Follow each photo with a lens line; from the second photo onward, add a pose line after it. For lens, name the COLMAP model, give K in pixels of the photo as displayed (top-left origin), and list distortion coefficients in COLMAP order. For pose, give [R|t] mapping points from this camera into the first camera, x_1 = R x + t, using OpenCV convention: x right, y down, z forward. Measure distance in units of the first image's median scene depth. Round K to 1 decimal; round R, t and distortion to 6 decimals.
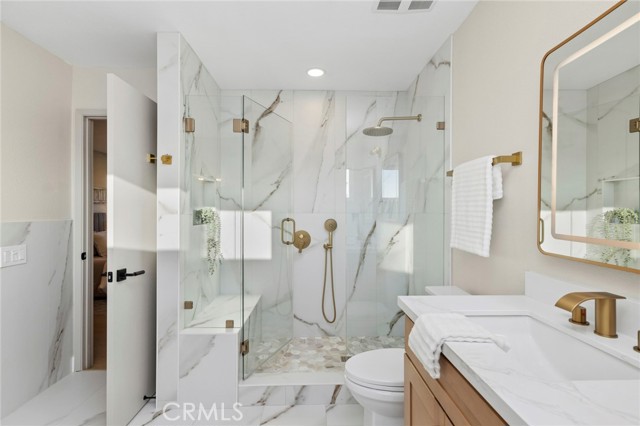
lens RADIAL K [[312.7, 0, 320.0], [0, 312.7, 213.0], [0, 0, 1]] dist [0.002068, 0.000420]
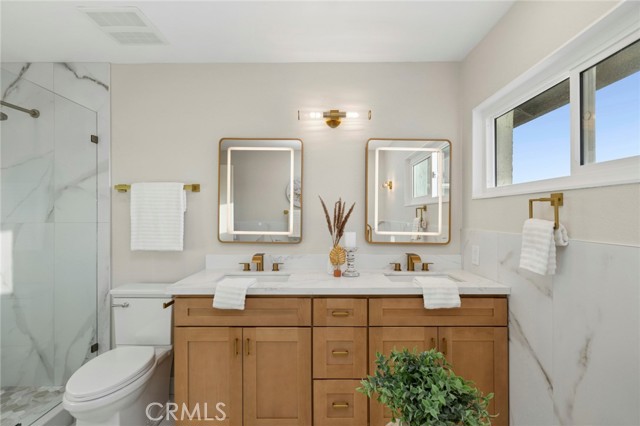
lens RADIAL K [[297.0, 0, 320.0], [0, 297.0, 213.0], [0, 0, 1]] dist [-0.000867, -0.000245]
pose [[0.000715, 0.004338, 0.999990, -0.879447], [0.002182, 0.999988, -0.004340, -0.031646], [-0.999997, 0.002185, 0.000706, 0.332779]]
